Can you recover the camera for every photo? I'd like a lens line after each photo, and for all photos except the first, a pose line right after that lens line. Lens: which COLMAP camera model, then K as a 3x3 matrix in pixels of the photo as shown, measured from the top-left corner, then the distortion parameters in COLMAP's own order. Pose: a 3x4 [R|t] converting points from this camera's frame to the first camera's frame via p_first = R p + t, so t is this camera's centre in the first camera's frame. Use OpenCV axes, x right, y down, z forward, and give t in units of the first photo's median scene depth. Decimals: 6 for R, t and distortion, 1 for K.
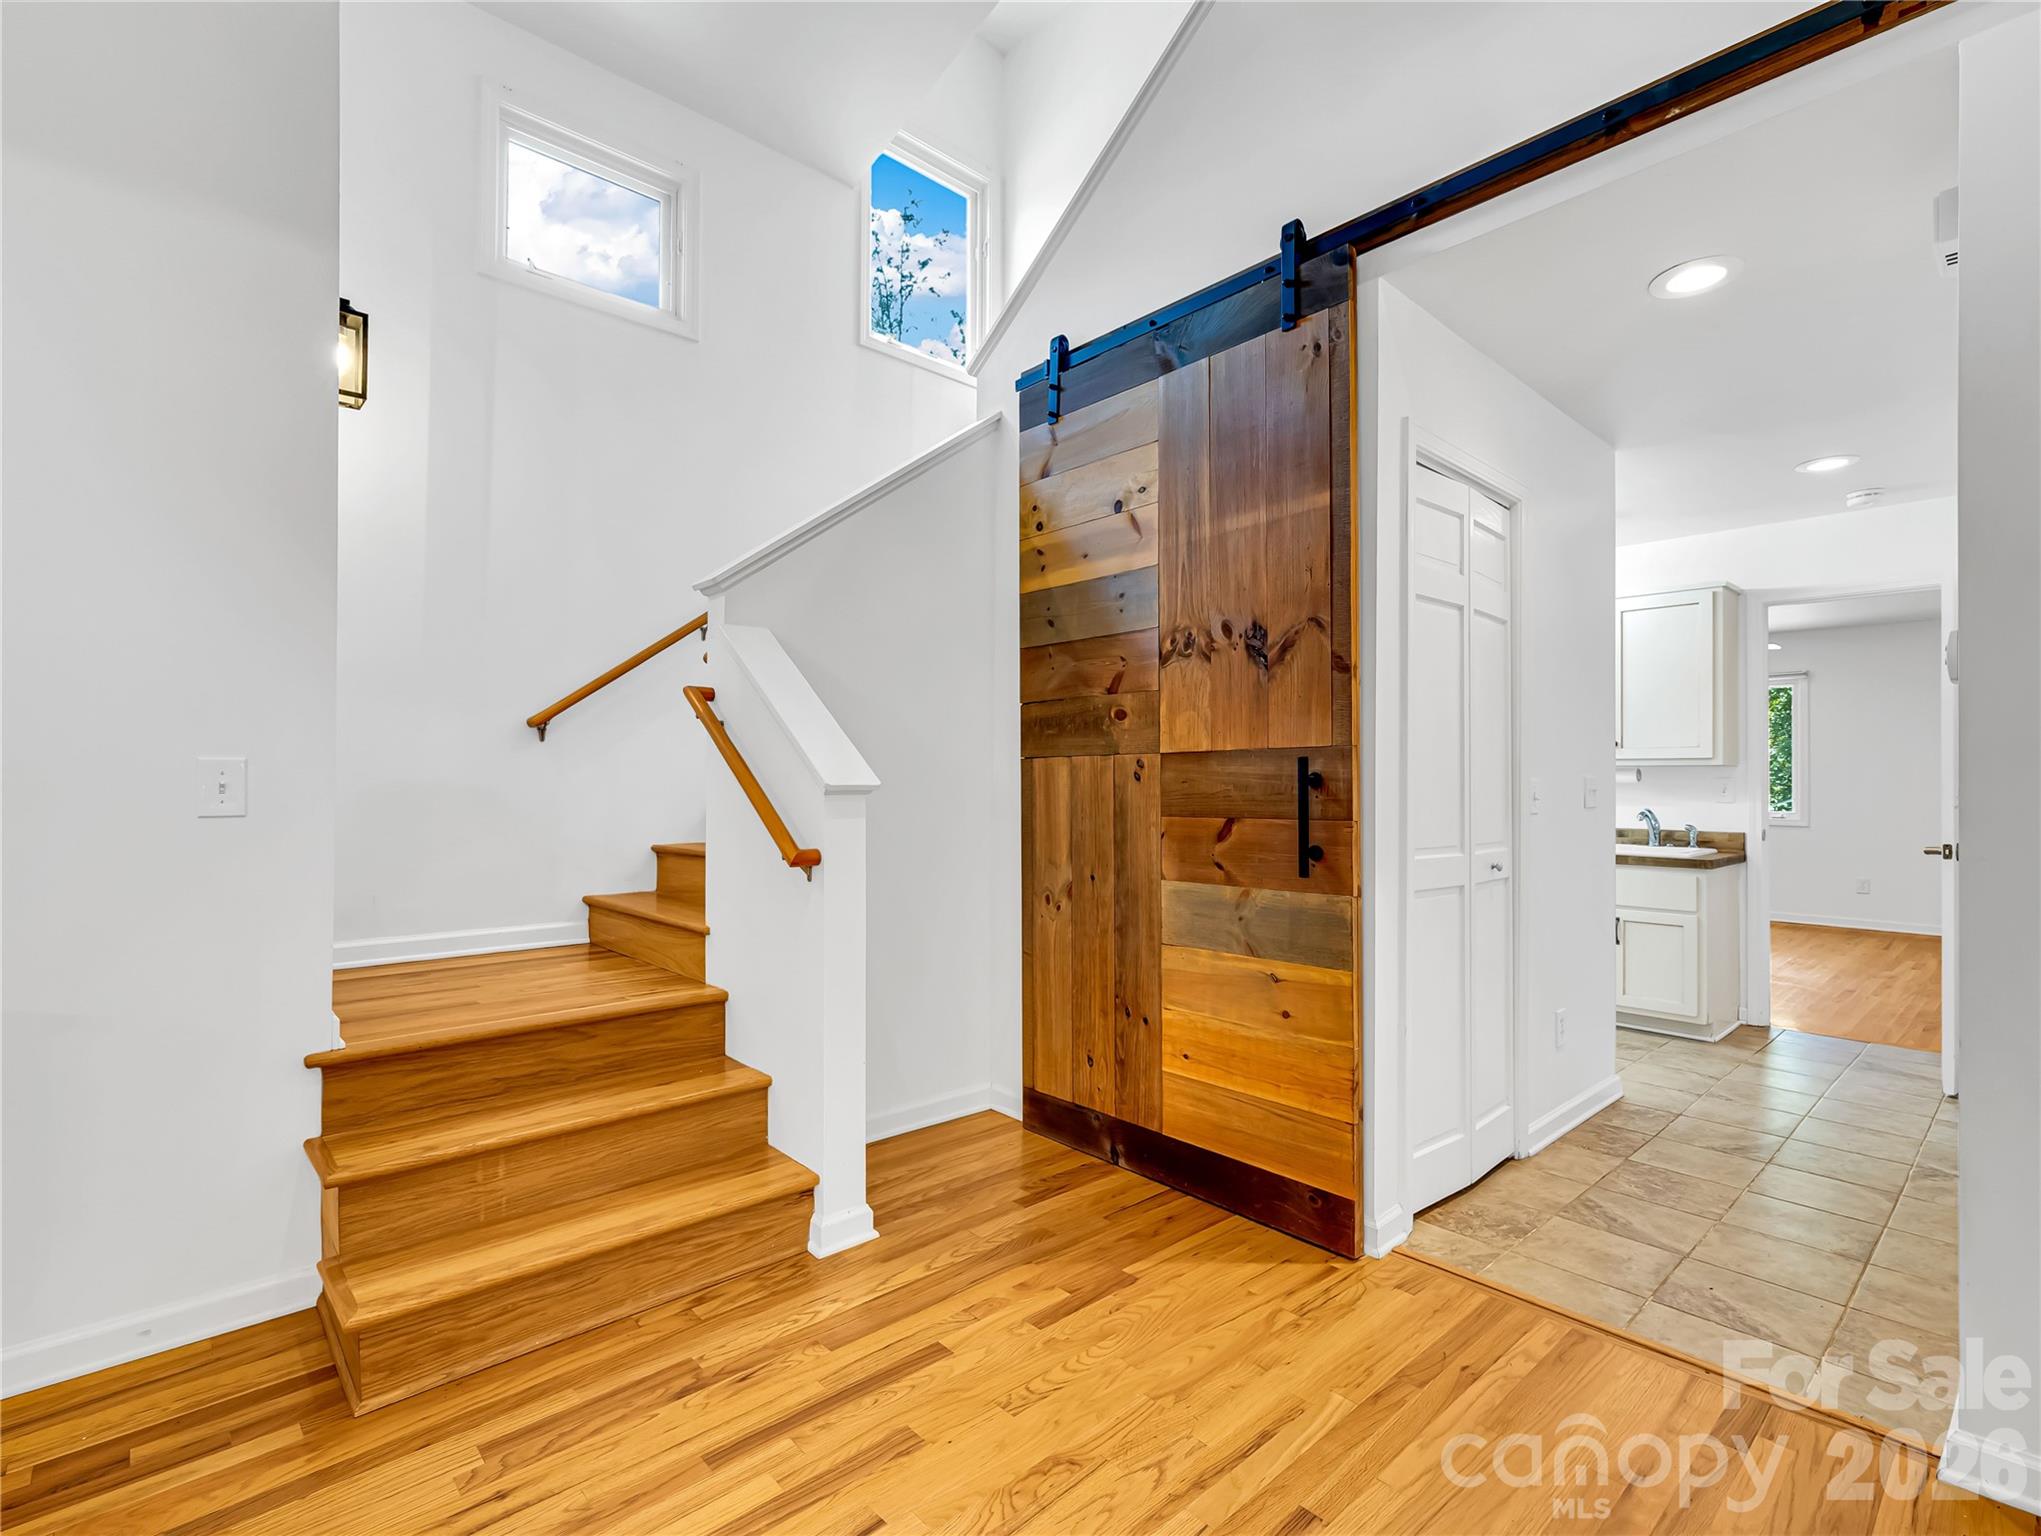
lens RADIAL K [[981.8, 0, 983.6], [0, 981.8, 788.4], [0, 0, 1]] dist [-0.004718, -0.002343]
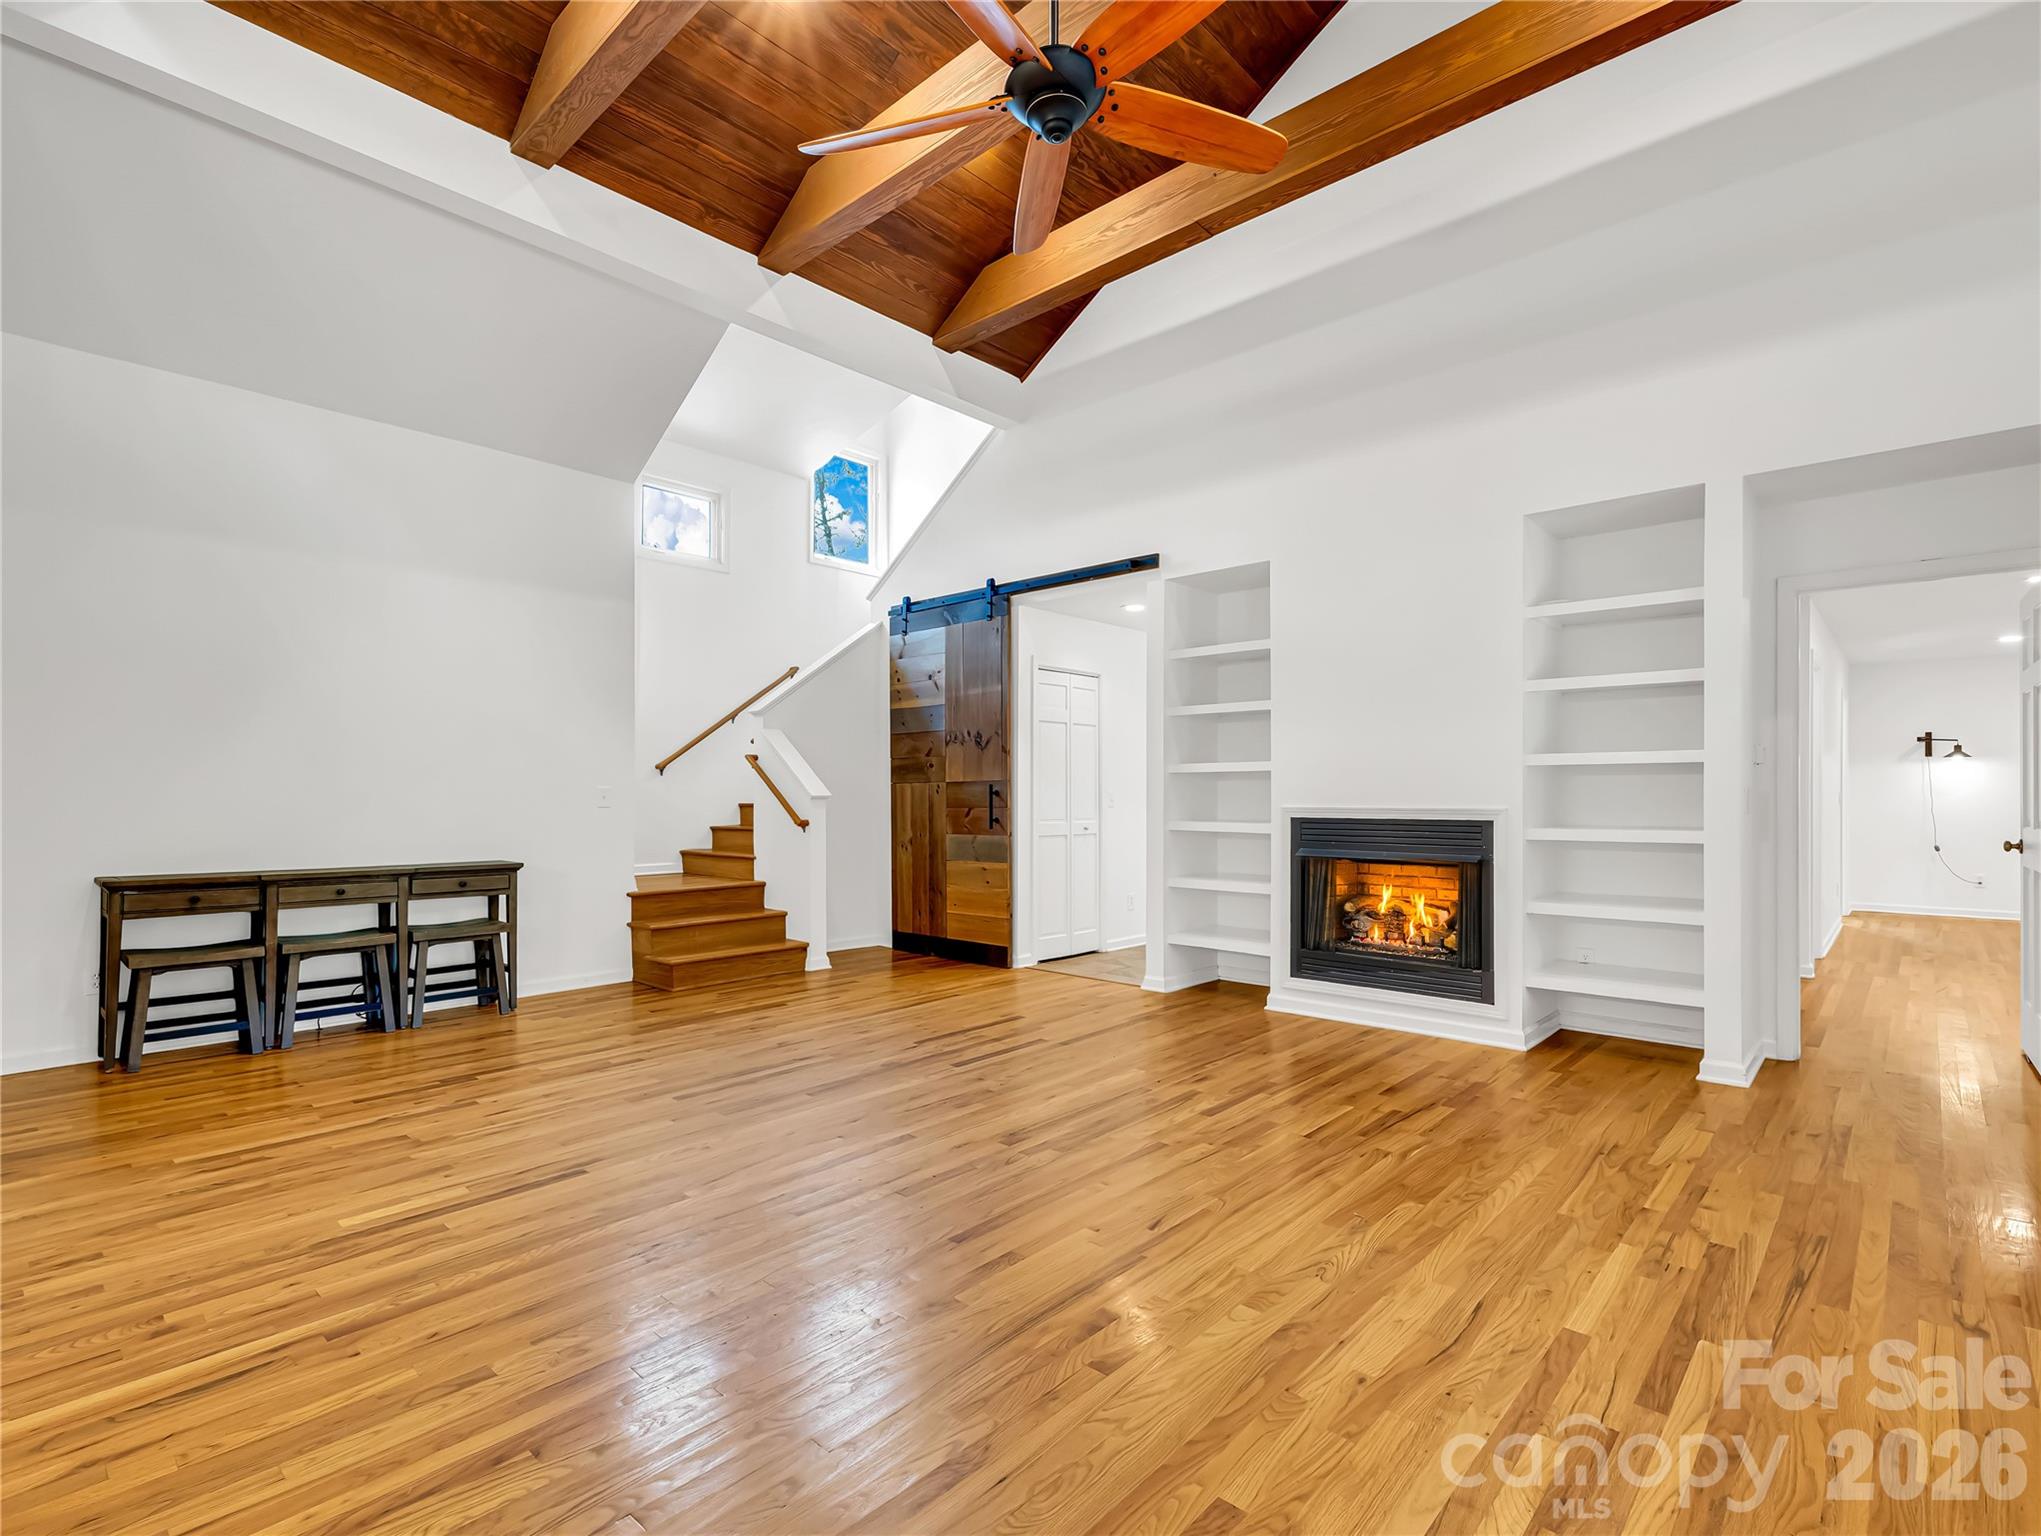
lens RADIAL K [[981.8, 0, 999.2], [0, 981.8, 799.3], [0, 0, 1]] dist [-0.004718, -0.002343]
pose [[0.994395, -0.003272, 0.105682, 0.054284], [0.003317, 0.999994, -0.000248, 0.007799], [-0.105681, 0.000597, 0.994400, -1.417548]]
